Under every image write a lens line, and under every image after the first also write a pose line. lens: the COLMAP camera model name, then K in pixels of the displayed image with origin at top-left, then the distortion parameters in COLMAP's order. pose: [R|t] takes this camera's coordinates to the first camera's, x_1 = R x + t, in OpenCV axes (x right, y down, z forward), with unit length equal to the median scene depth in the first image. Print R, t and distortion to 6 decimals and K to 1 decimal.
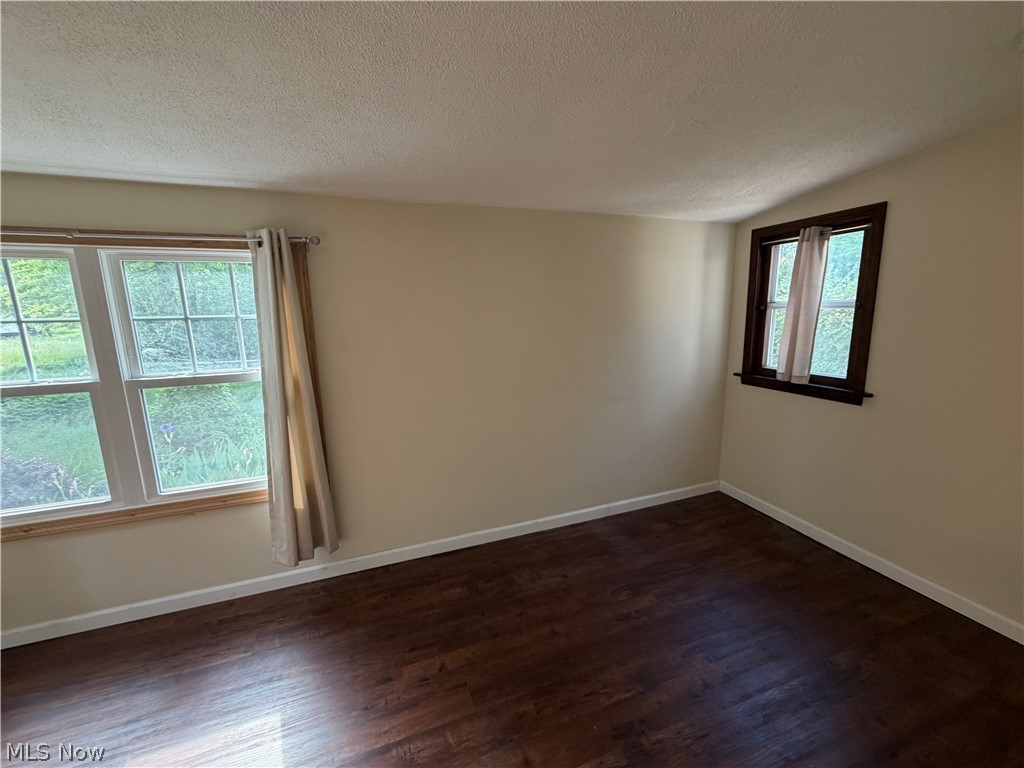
lens RADIAL K [[408.7, 0, 509.4], [0, 408.7, 384.5], [0, 0, 1]] dist [-0.001593, -0.000177]
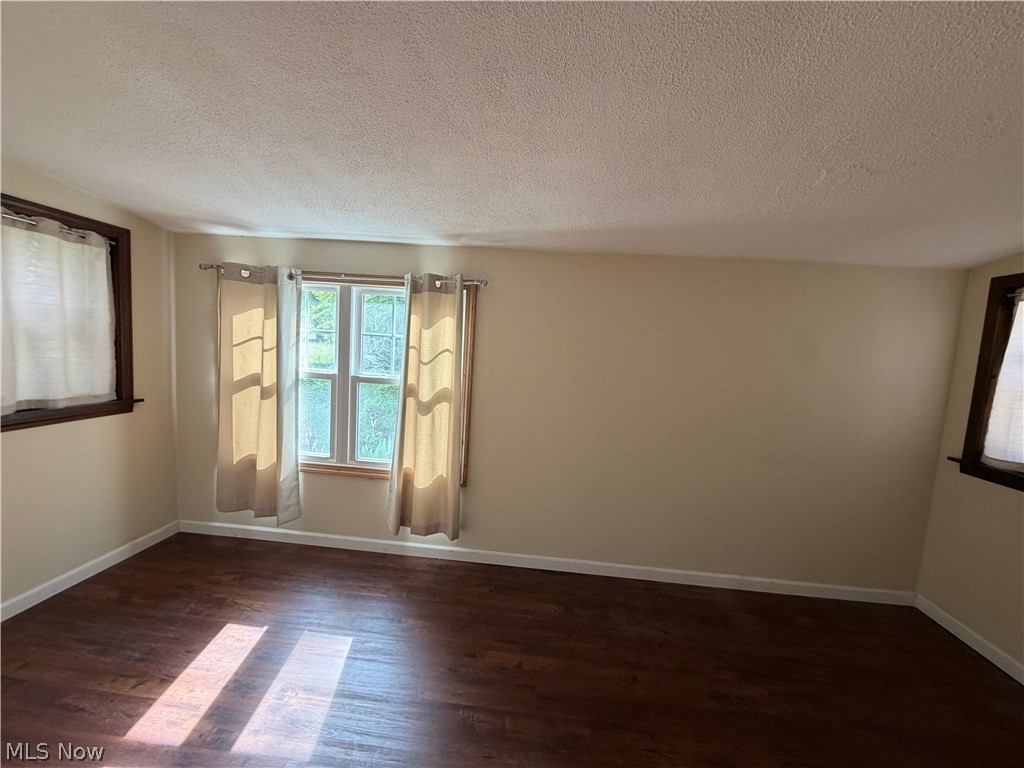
lens RADIAL K [[408.7, 0, 509.4], [0, 408.7, 384.5], [0, 0, 1]] dist [-0.001593, -0.000177]
pose [[0.903861, 0.119729, -0.410732, 0.152293], [-0.155184, 0.986411, -0.053958, 0.012554], [0.398690, 0.112509, 0.910158, -0.081764]]
